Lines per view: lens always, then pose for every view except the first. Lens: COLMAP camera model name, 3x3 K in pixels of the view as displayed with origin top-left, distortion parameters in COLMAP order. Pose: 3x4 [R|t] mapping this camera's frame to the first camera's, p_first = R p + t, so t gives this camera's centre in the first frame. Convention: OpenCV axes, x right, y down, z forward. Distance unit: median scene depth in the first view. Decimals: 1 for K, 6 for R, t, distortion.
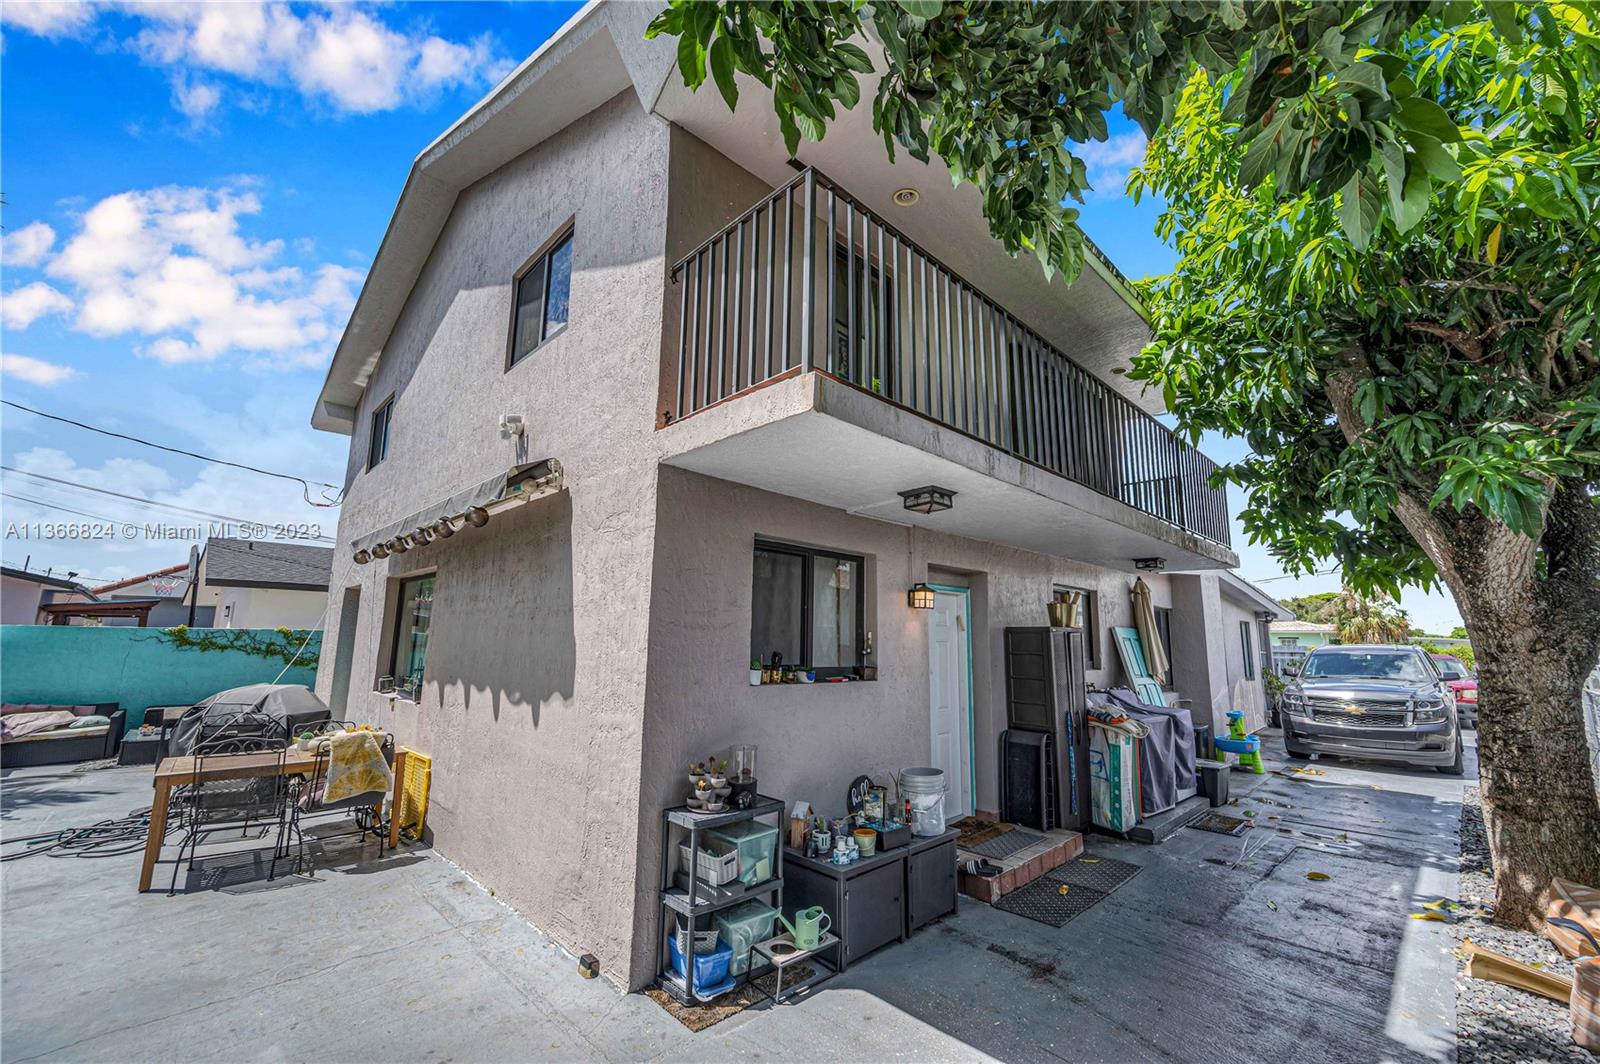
lens RADIAL K [[631.9, 0, 800.4], [0, 631.9, 538.8], [0, 0, 1]] dist [0.001410, 0.000124]
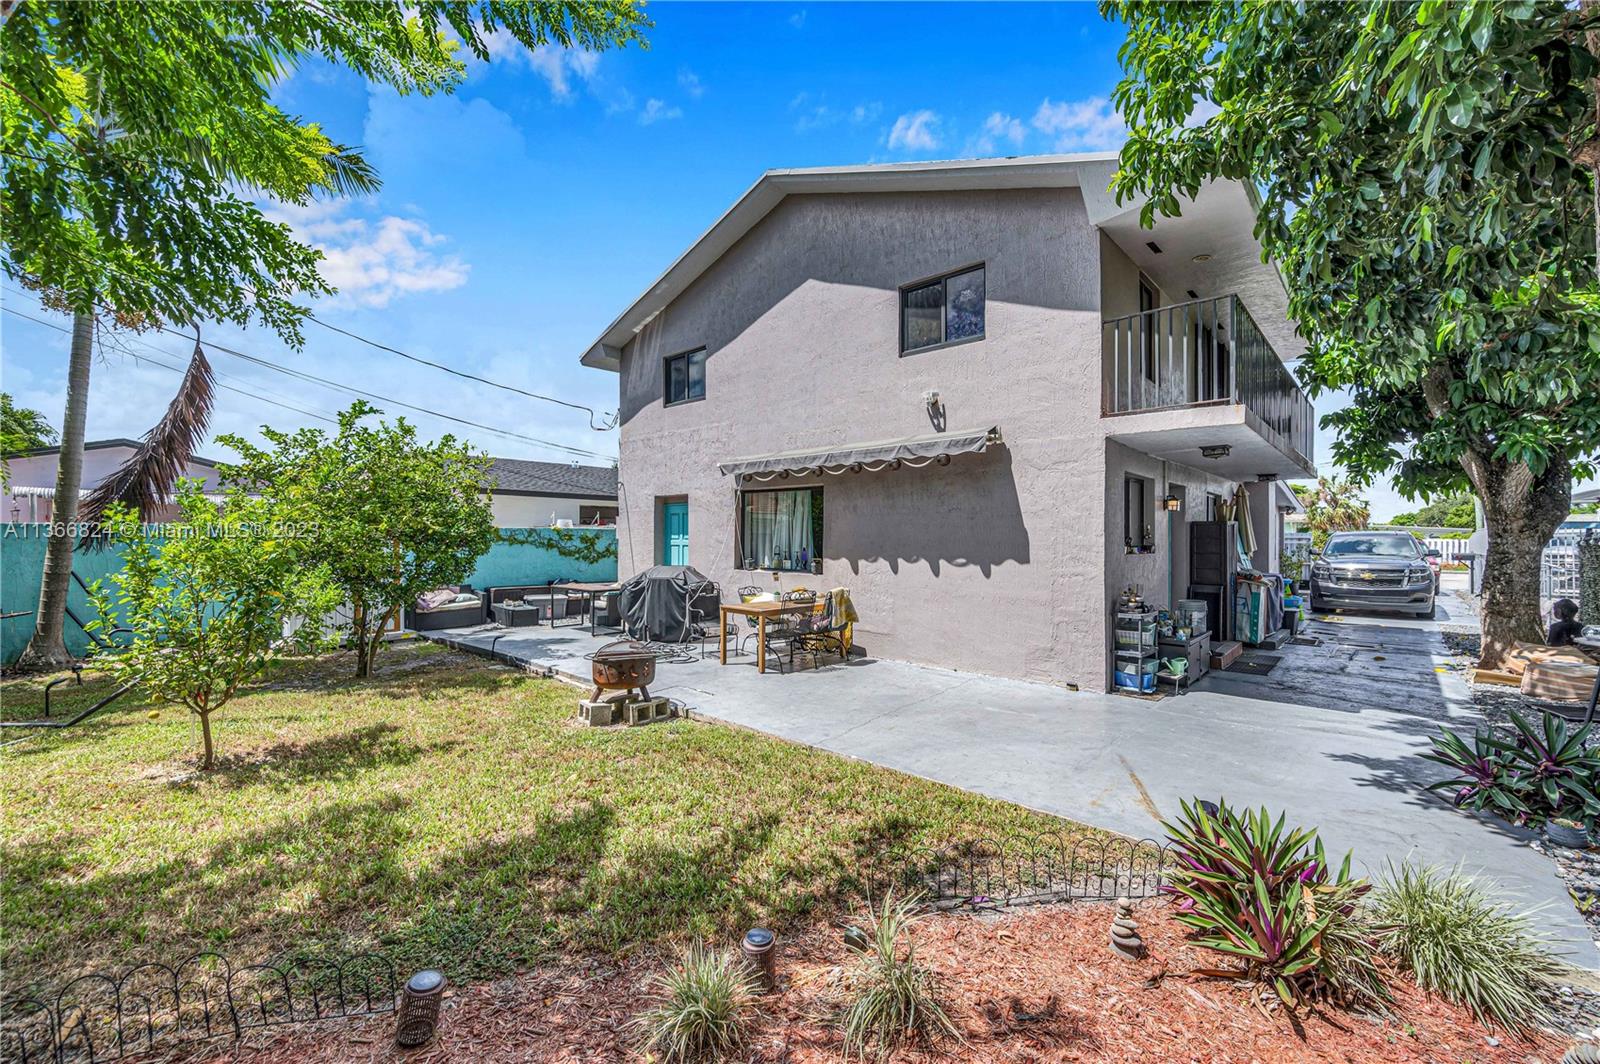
lens RADIAL K [[639.5, 0, 802.1], [0, 639.5, 536.4], [0, 0, 1]] dist [0.001863, 0.000586]
pose [[0.998480, -0.010951, 0.054013, -0.749973], [0.002039, 0.986728, 0.162372, -0.085148], [-0.055074, -0.162015, 0.985250, -0.528726]]
